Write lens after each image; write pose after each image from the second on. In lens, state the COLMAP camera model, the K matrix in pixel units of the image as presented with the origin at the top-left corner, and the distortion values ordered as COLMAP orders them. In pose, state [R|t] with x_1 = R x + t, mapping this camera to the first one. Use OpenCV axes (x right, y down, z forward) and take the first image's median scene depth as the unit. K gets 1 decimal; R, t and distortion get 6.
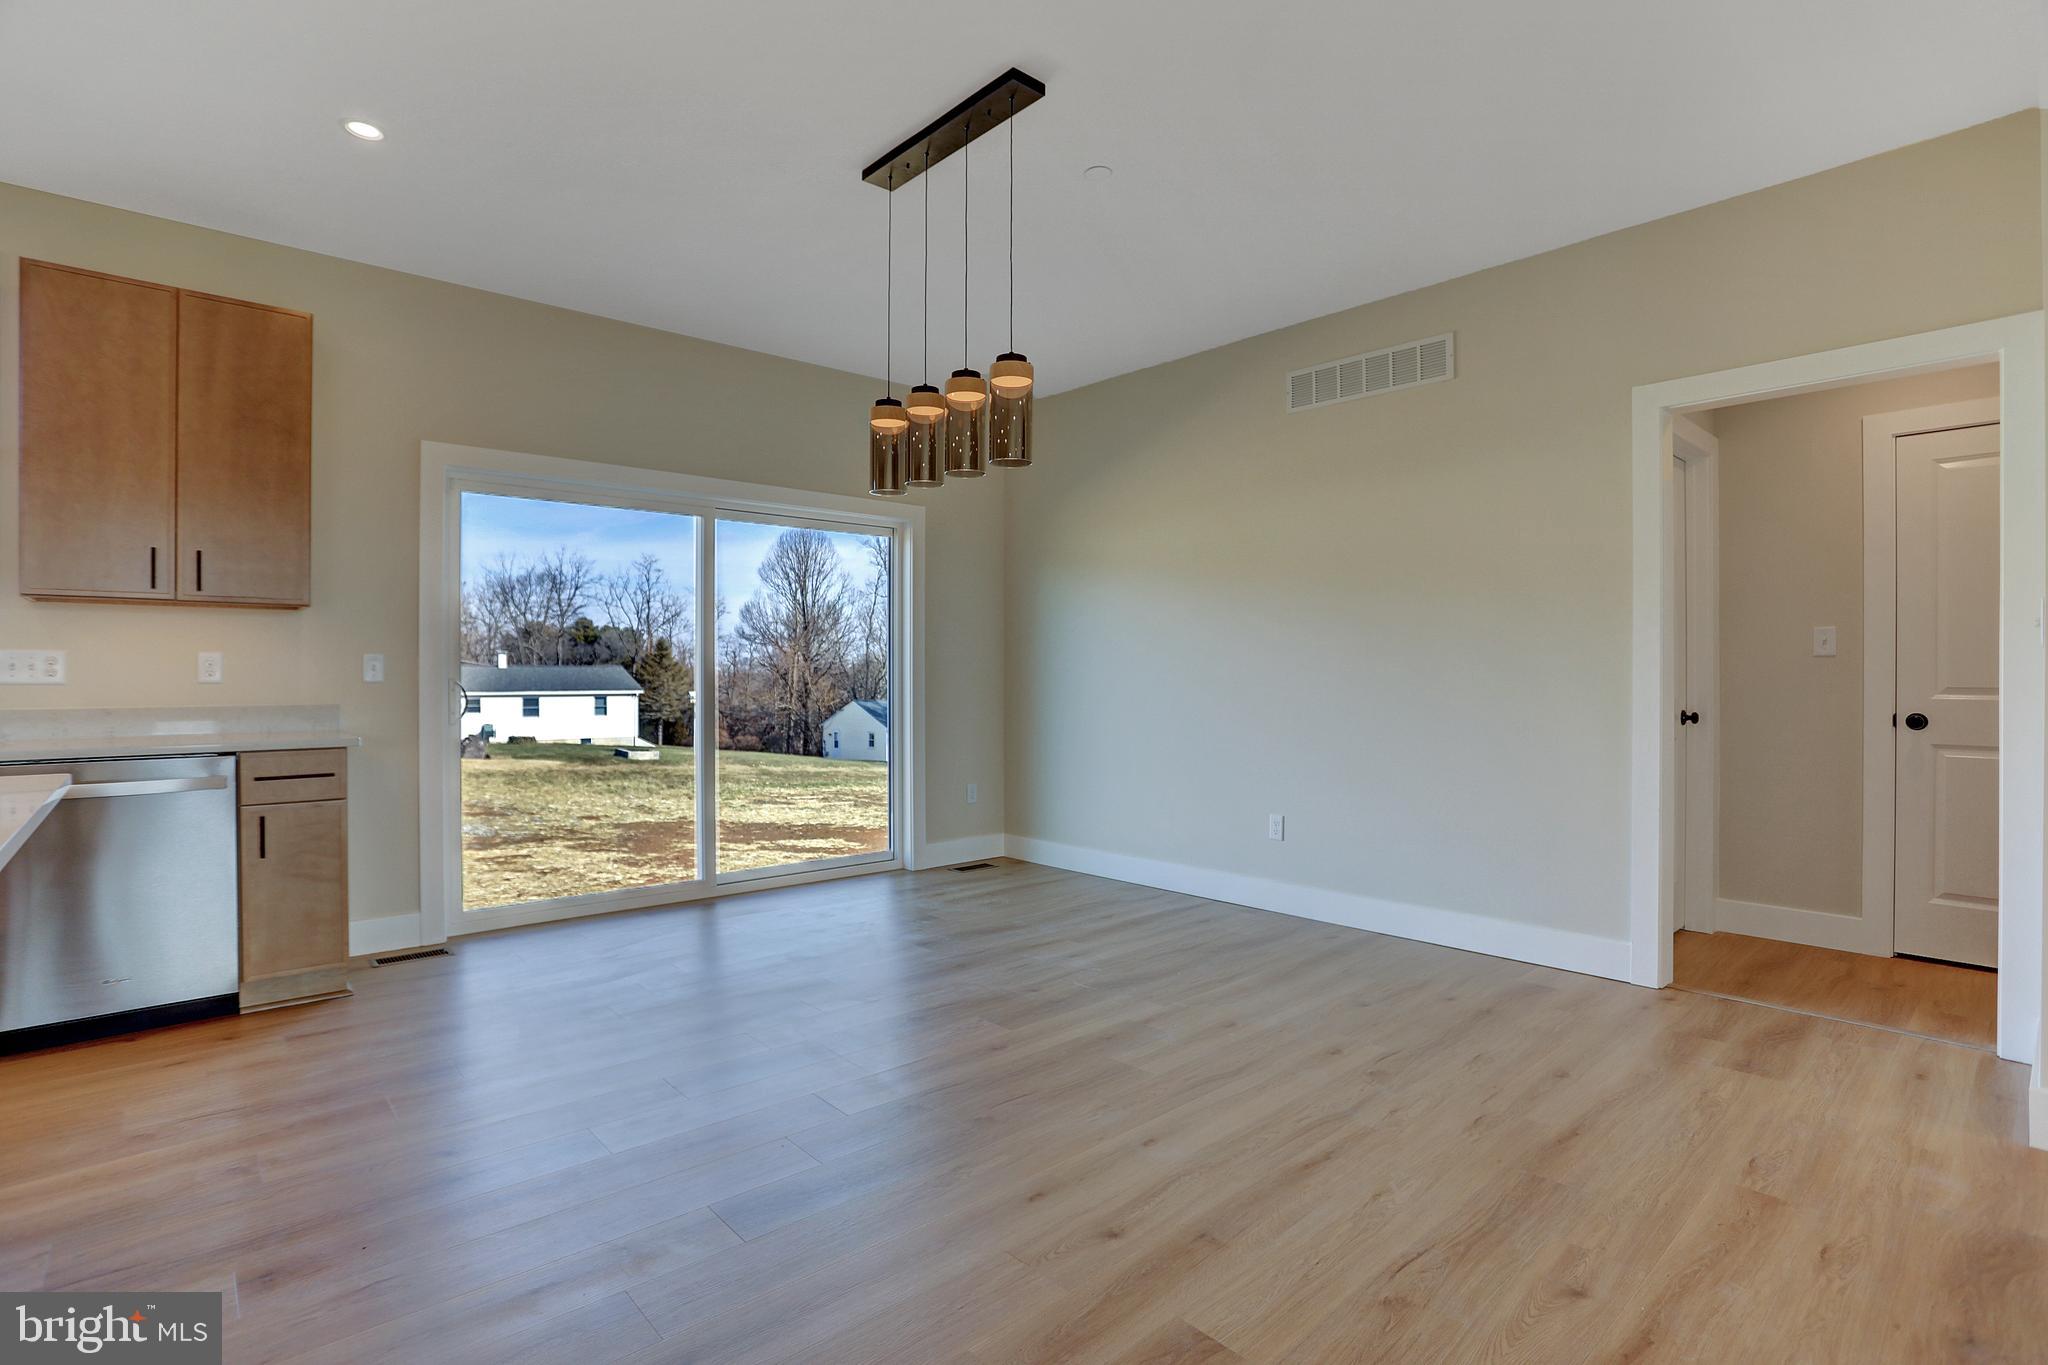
lens RADIAL K [[988.0, 0, 1024.0], [0, 988.0, 682.5], [0, 0, 1]] dist [-0.047070, 0.000291]
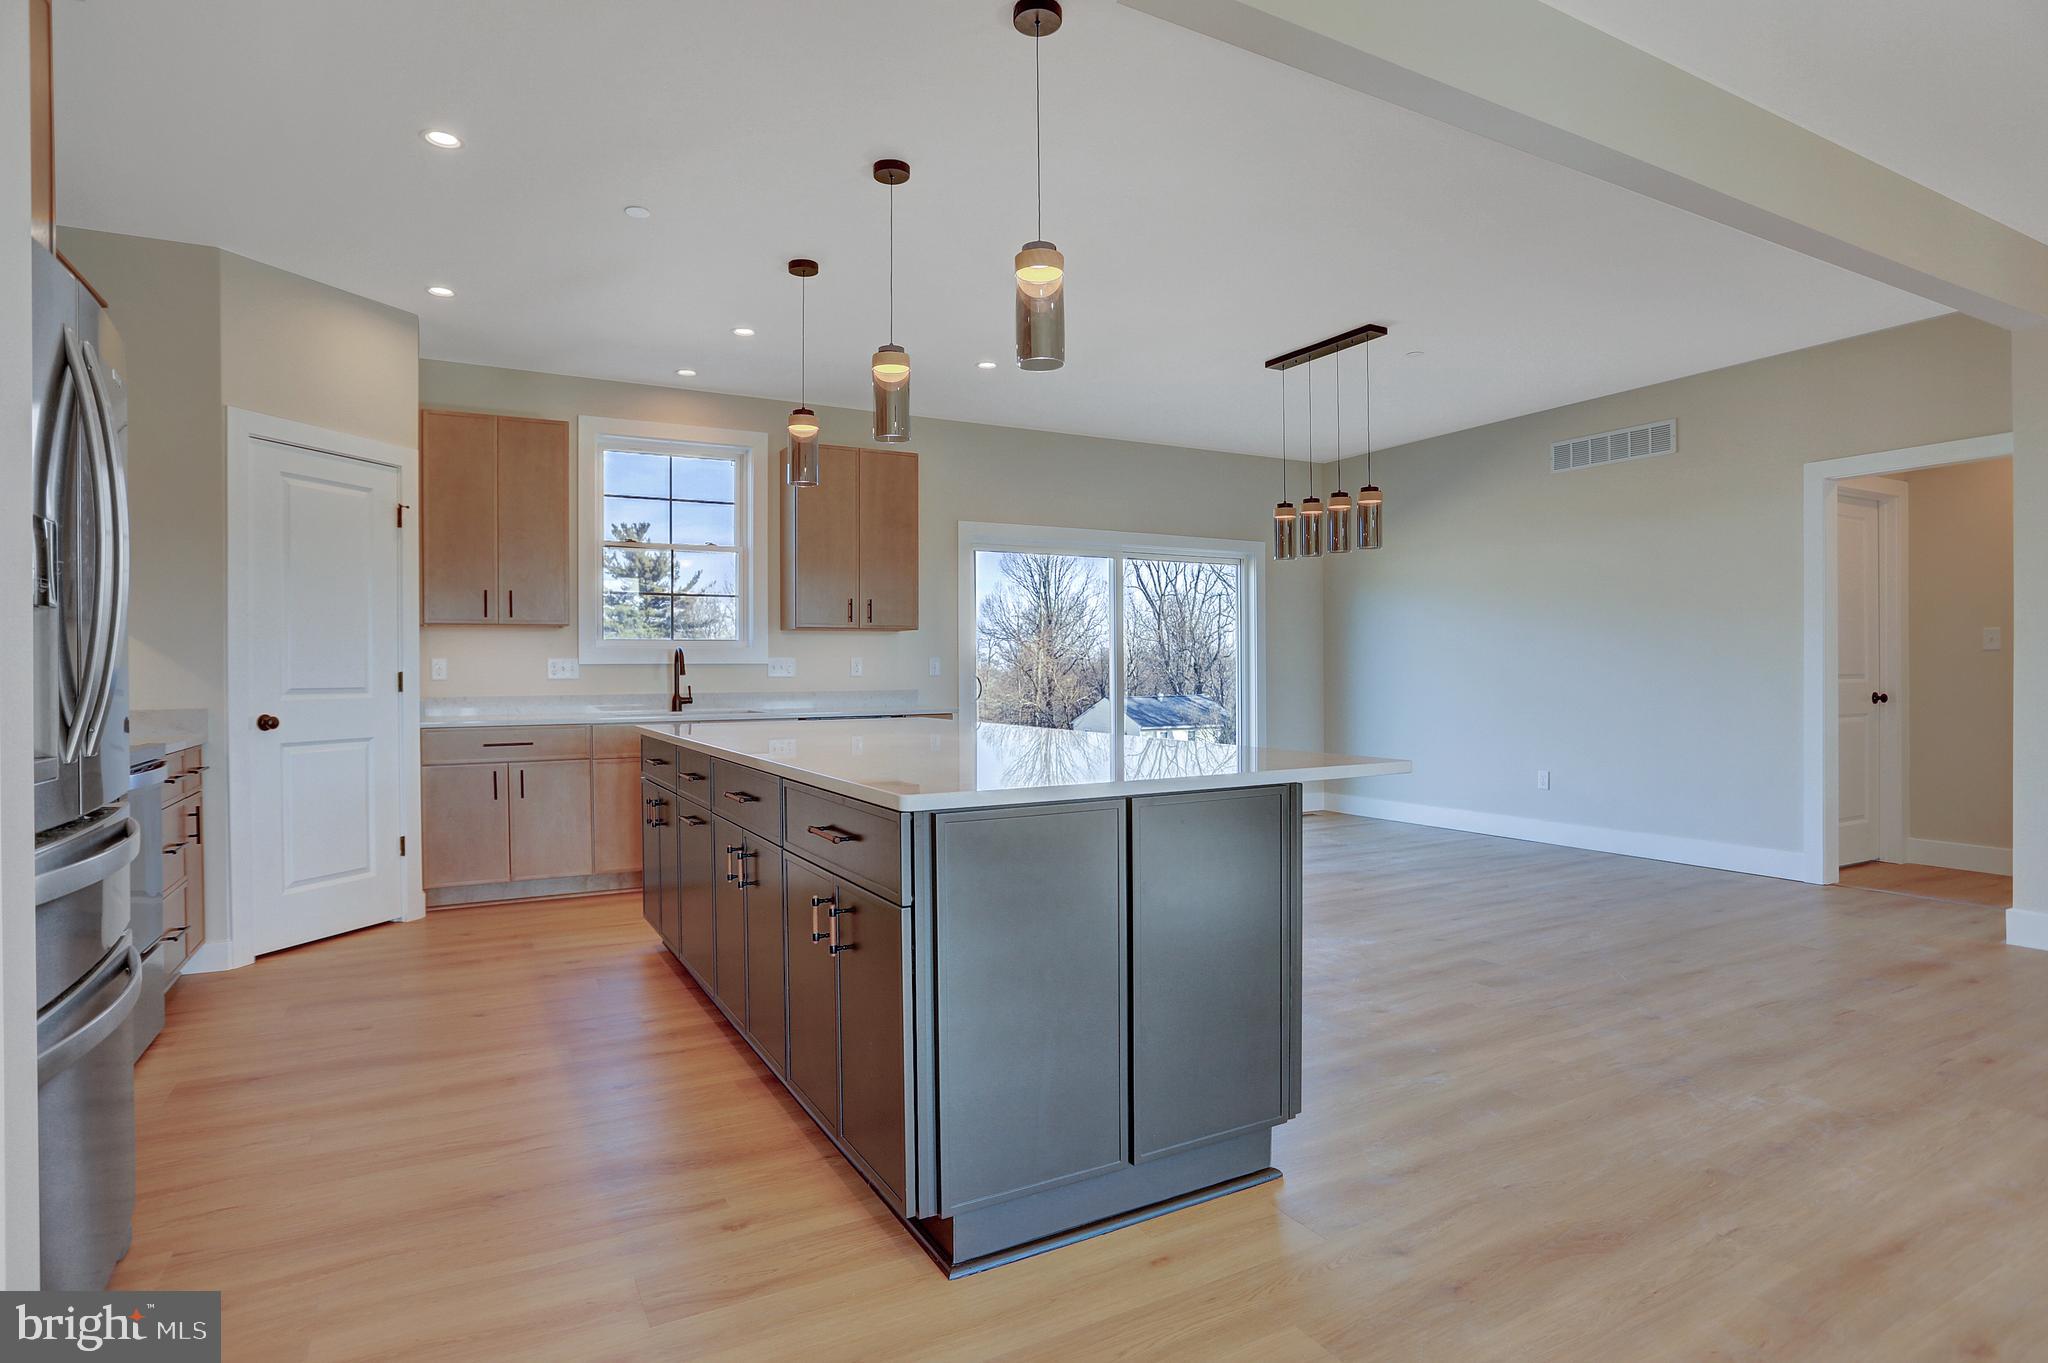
lens RADIAL K [[1083.6, 0, 1024.0], [0, 1083.6, 681.5], [0, 0, 1]] dist [-0.064270, 0.033241]
pose [[0.973258, -0.003542, -0.229689, -0.093676], [0.004123, 0.999989, 0.002048, 0.005231], [0.229679, -0.002940, 0.973262, -0.549387]]
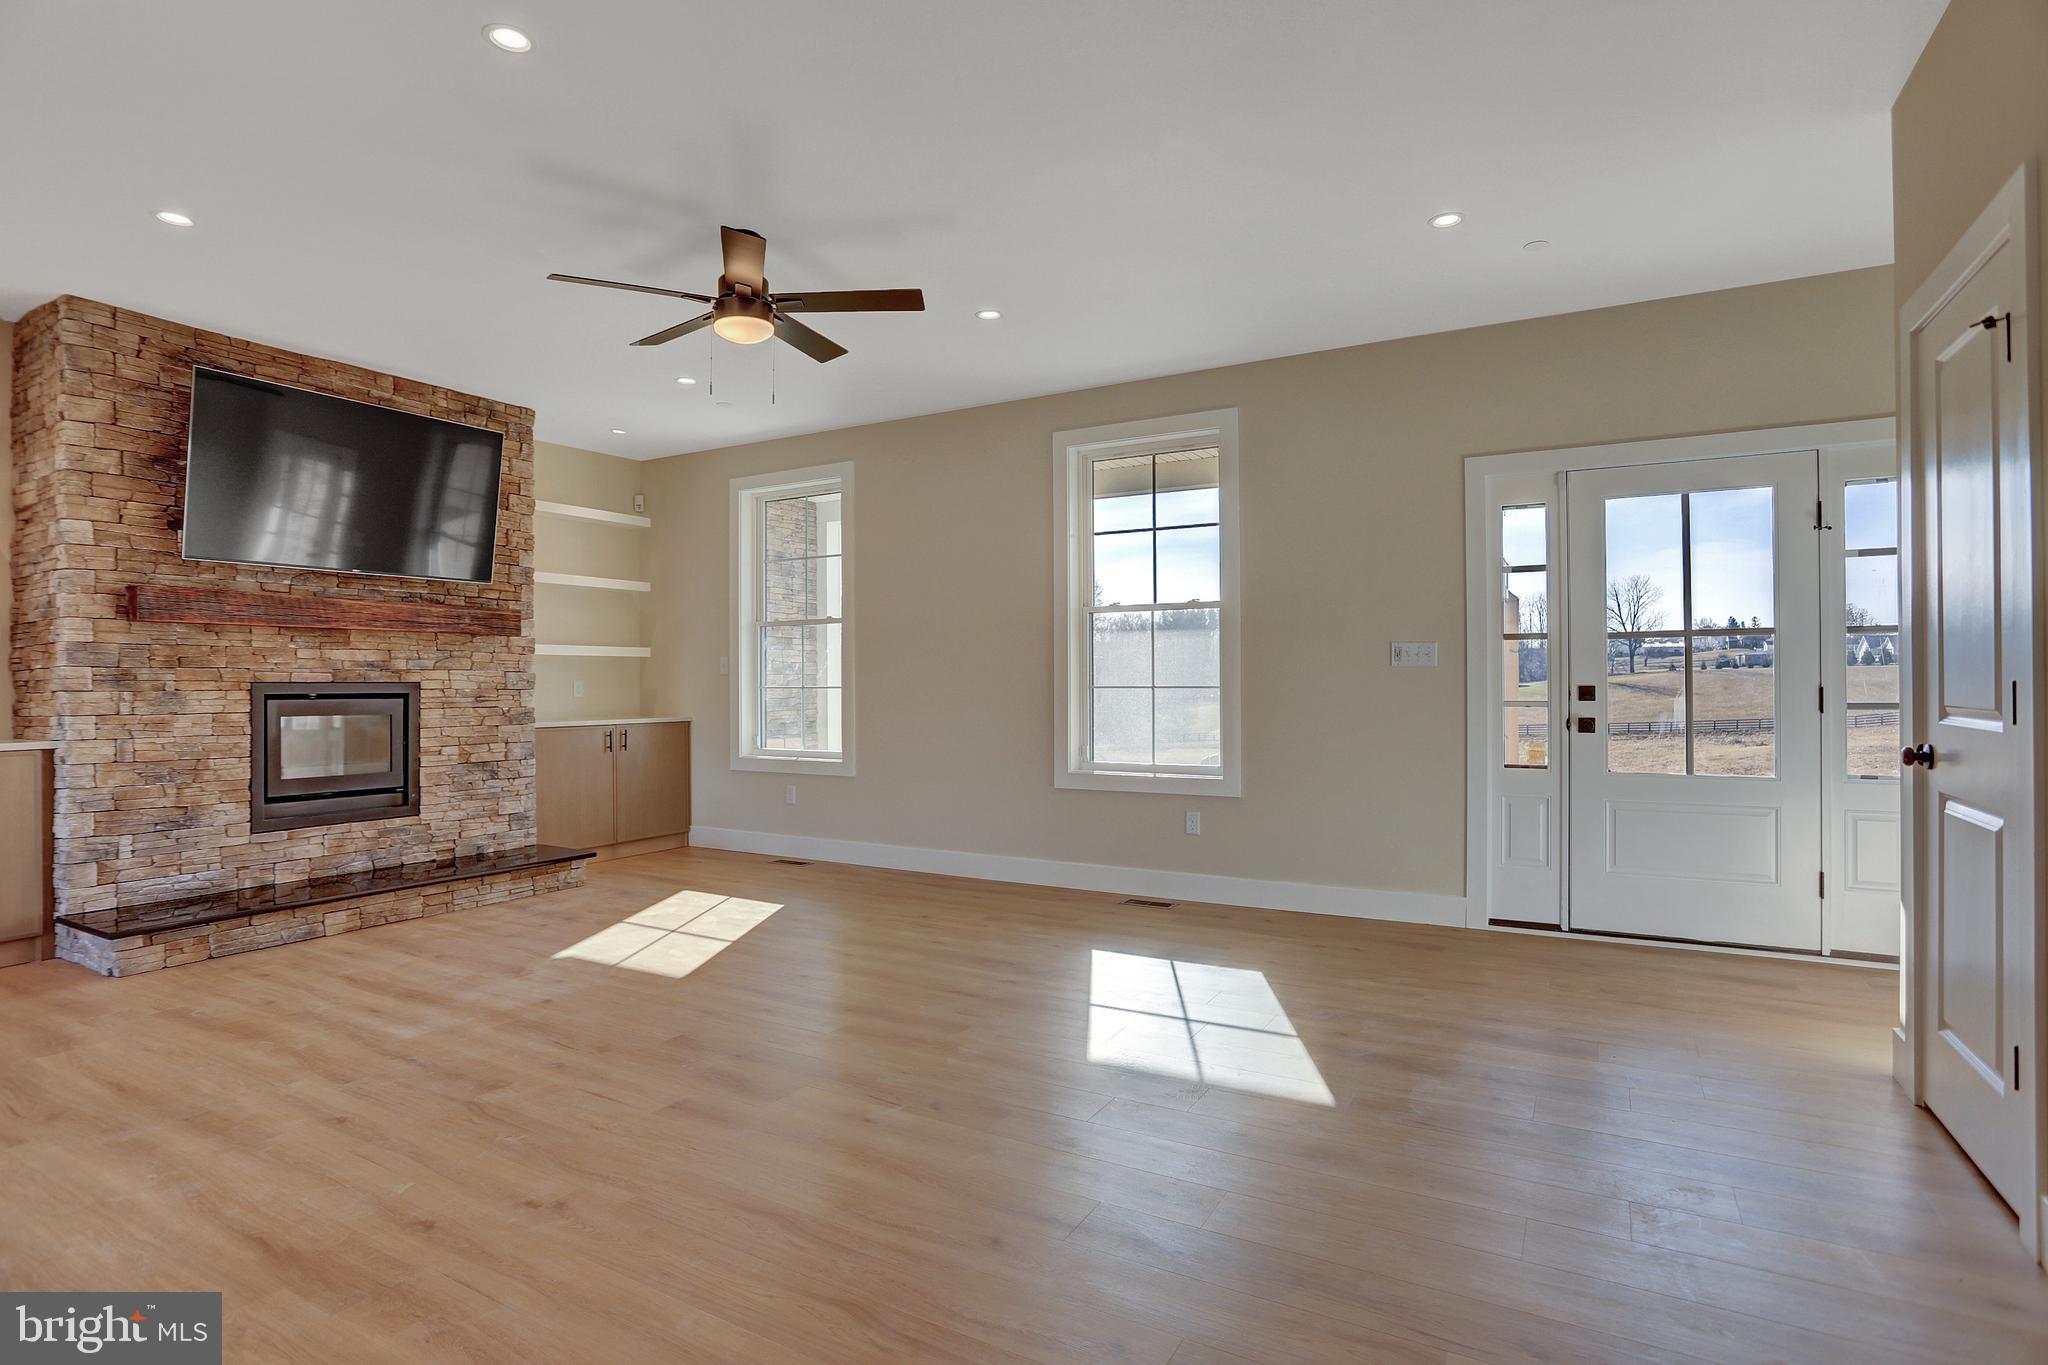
lens RADIAL K [[1062.4, 0, 1024.0], [0, 1062.4, 682.5], [0, 0, 1]] dist [-0.019932, 0.000574]
pose [[-0.295347, 0.019254, 0.955196, -0.365186], [-0.002974, 0.999774, -0.021073, 0.006778], [-0.955386, -0.009064, -0.295222, -0.247501]]
